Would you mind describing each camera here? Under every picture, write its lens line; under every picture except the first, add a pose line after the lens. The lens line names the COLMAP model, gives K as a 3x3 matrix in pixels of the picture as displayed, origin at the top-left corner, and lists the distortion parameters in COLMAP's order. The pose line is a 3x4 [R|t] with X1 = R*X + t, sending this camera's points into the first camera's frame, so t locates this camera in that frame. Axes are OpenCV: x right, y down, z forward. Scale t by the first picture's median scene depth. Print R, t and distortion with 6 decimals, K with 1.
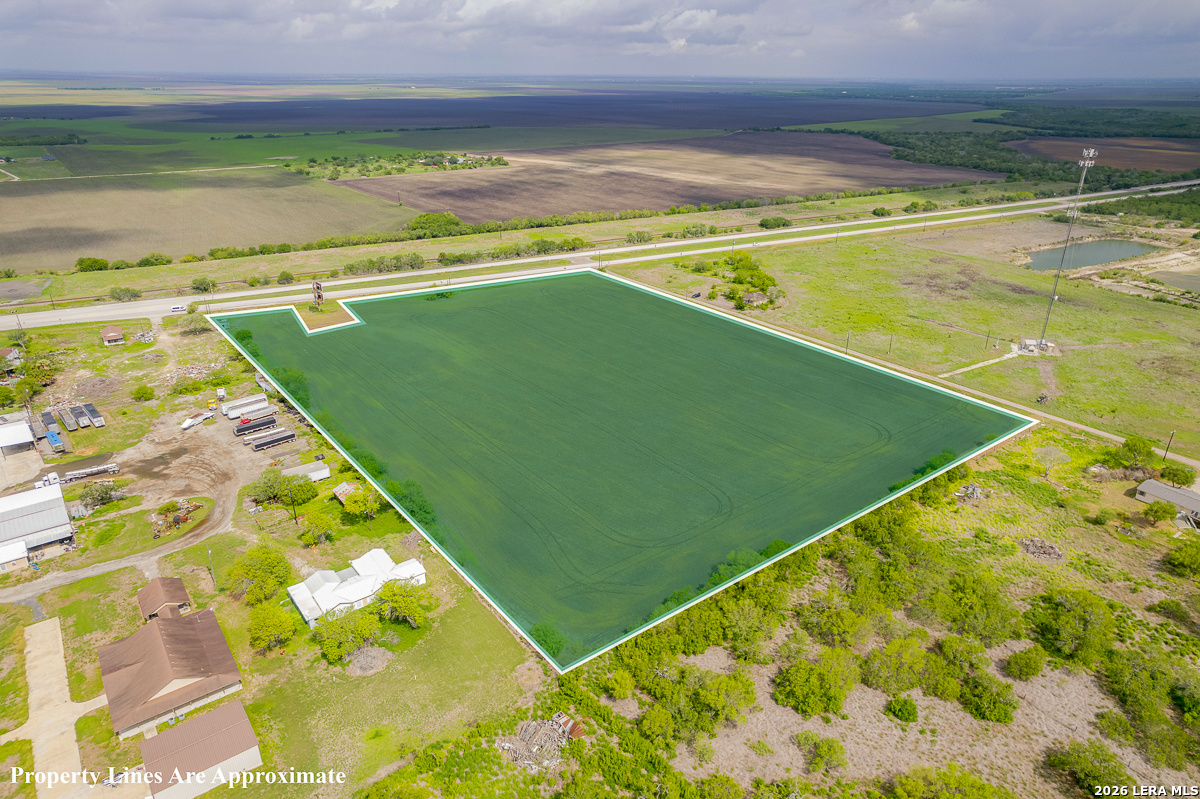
lens RADIAL K [[763.0, 0, 606.5], [0, 763.0, 400.9], [0, 0, 1]] dist [-0.037199, 0.053765]
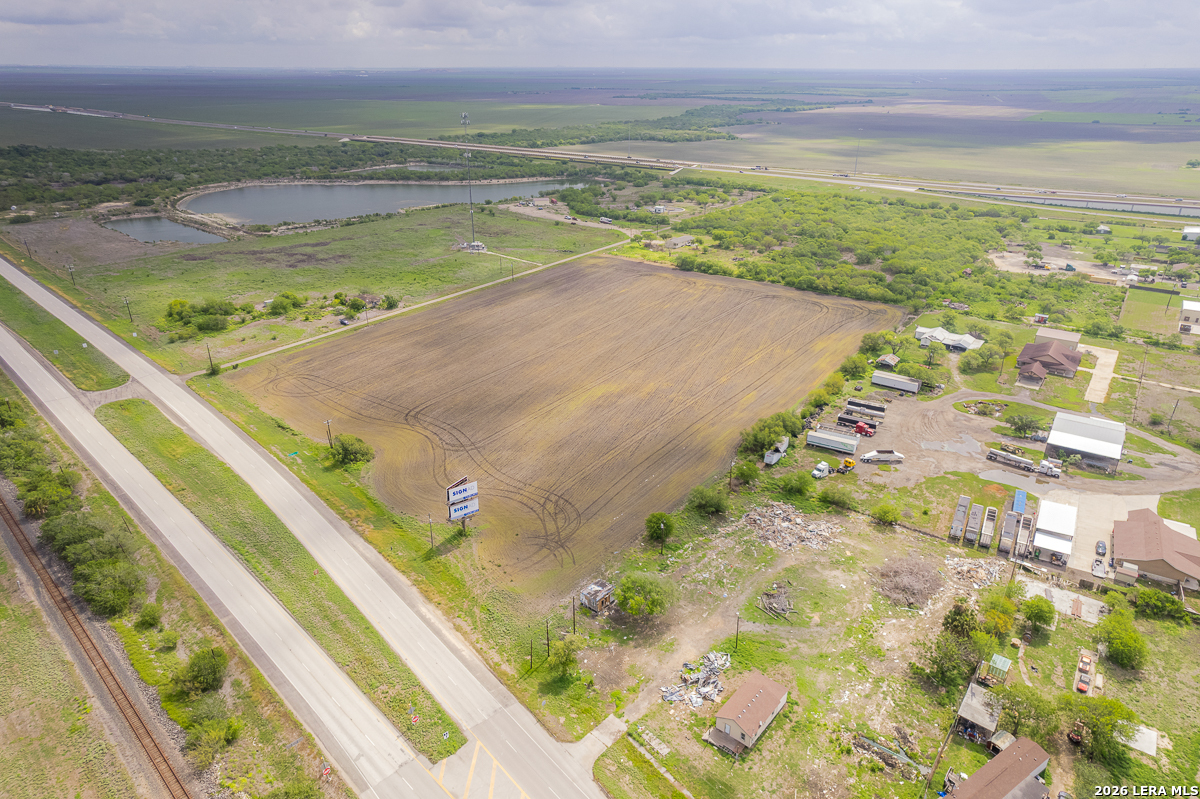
lens RADIAL K [[763.0, 0, 606.5], [0, 763.0, 400.9], [0, 0, 1]] dist [-0.037199, 0.053765]
pose [[-0.293122, -0.394858, 0.870728, -1.261147], [0.377684, 0.788835, 0.484864, -0.619228], [-0.878313, 0.470984, -0.082093, 1.392789]]
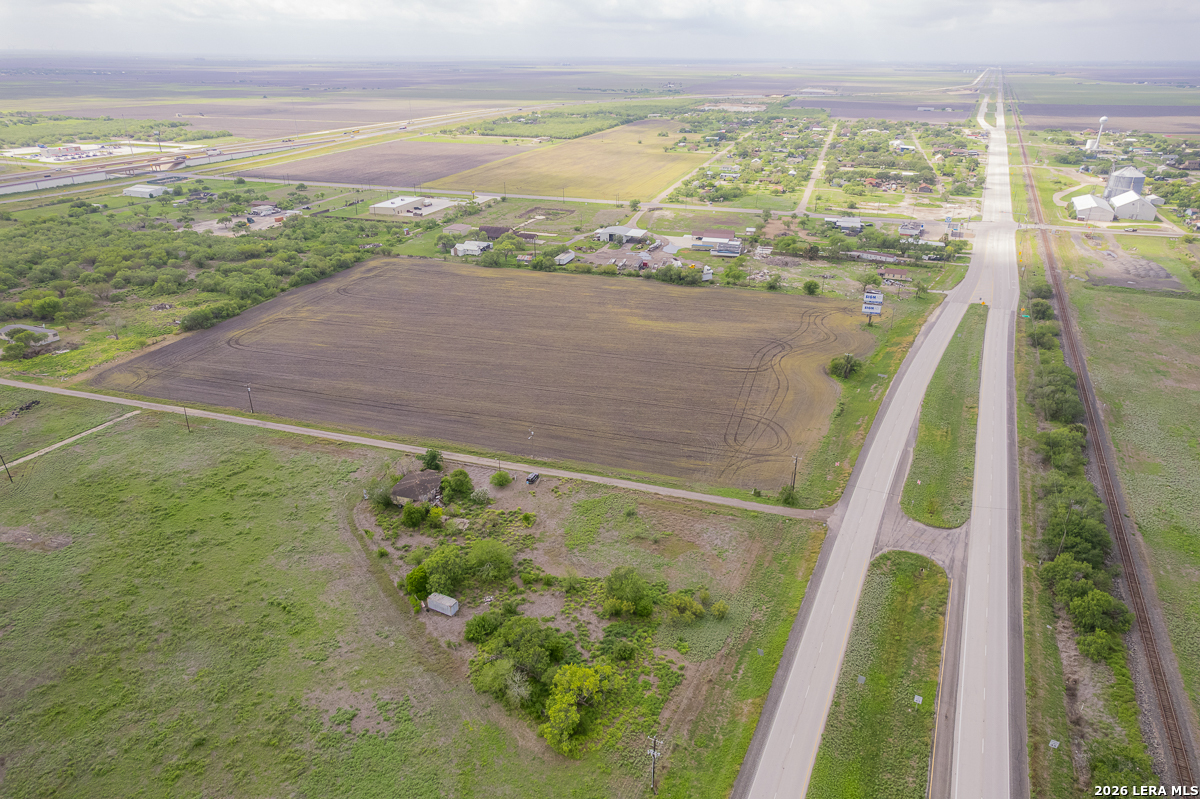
lens RADIAL K [[763.0, 0, 606.5], [0, 763.0, 400.9], [0, 0, 1]] dist [-0.037199, 0.053765]
pose [[-0.815928, 0.230539, -0.530201, 0.560841], [-0.242168, 0.696456, 0.675502, -0.889077], [0.524992, 0.679559, -0.512429, 2.066291]]
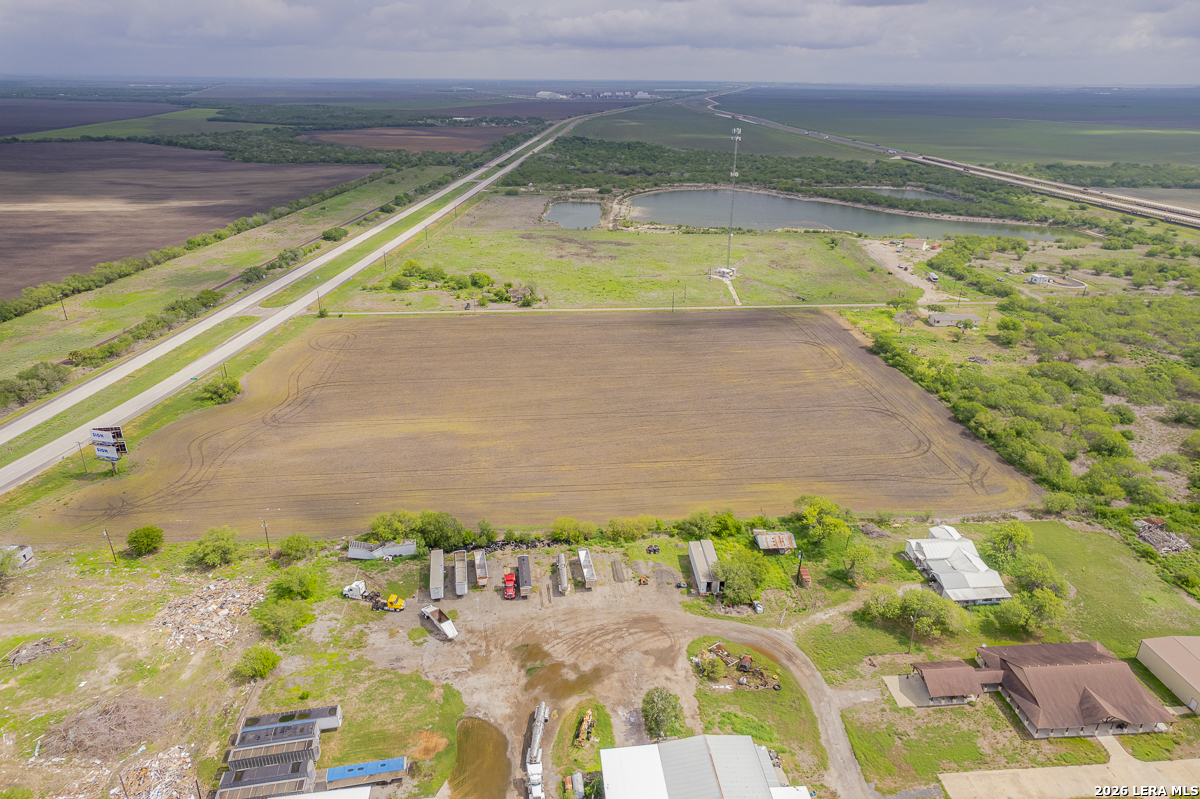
lens RADIAL K [[763.0, 0, 606.5], [0, 763.0, 400.9], [0, 0, 1]] dist [-0.037199, 0.053765]
pose [[0.535171, -0.334046, 0.775890, -0.940104], [0.331626, 0.927835, 0.170724, -0.219841], [-0.776928, 0.165938, 0.607328, 0.492135]]
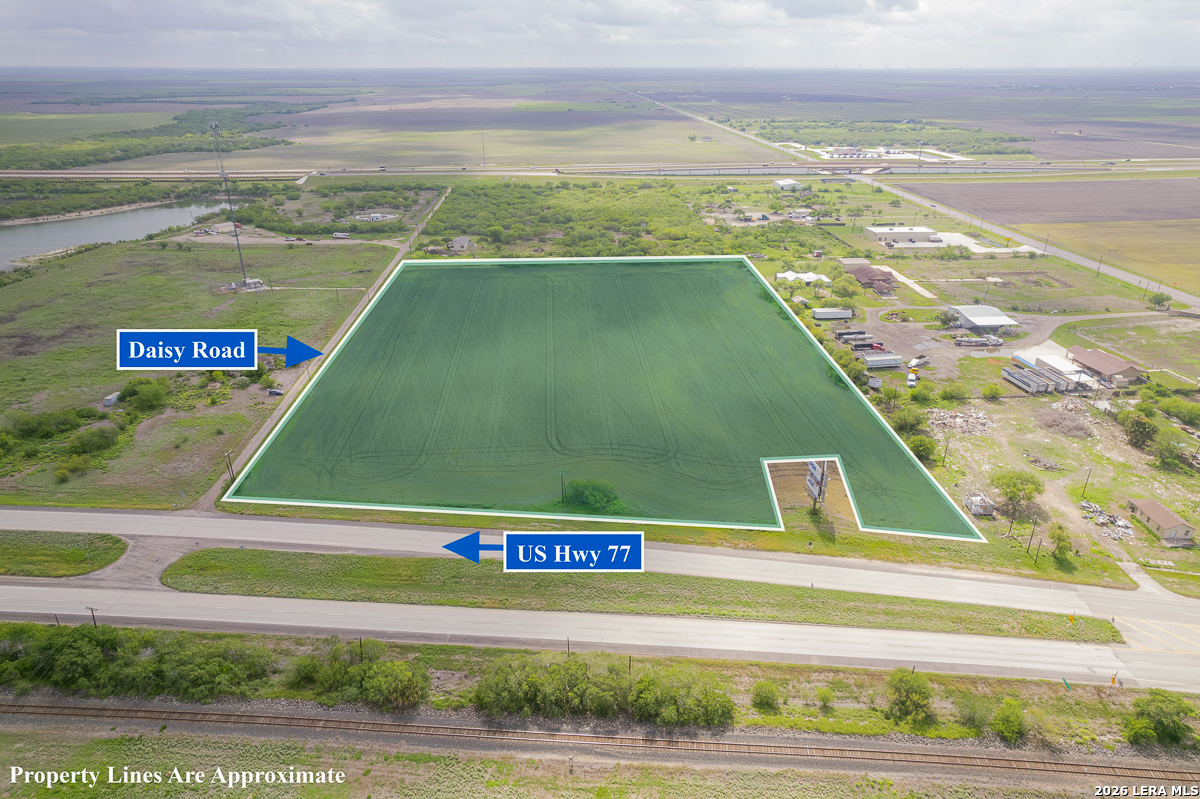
lens RADIAL K [[763.0, 0, 606.5], [0, 763.0, 400.9], [0, 0, 1]] dist [-0.037199, 0.053765]
pose [[-0.833291, -0.229799, 0.502811, -0.774550], [0.216642, 0.701033, 0.679425, -0.869797], [-0.508619, 0.675089, -0.534380, 1.996970]]
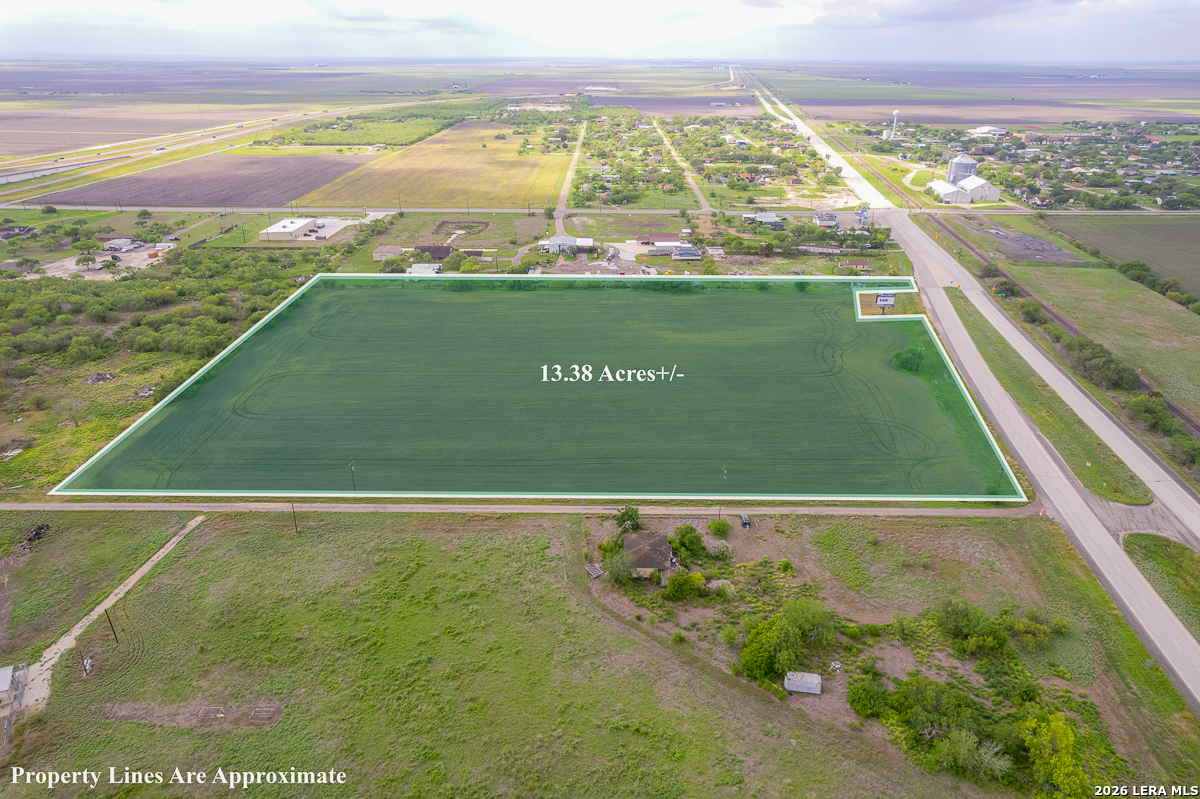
lens RADIAL K [[763.0, 0, 606.5], [0, 763.0, 400.9], [0, 0, 1]] dist [-0.037199, 0.053765]
pose [[-0.611315, 0.321496, -0.723142, 0.815126], [-0.324580, 0.731519, 0.599606, -0.746654], [0.721764, 0.601265, -0.342837, 1.732685]]
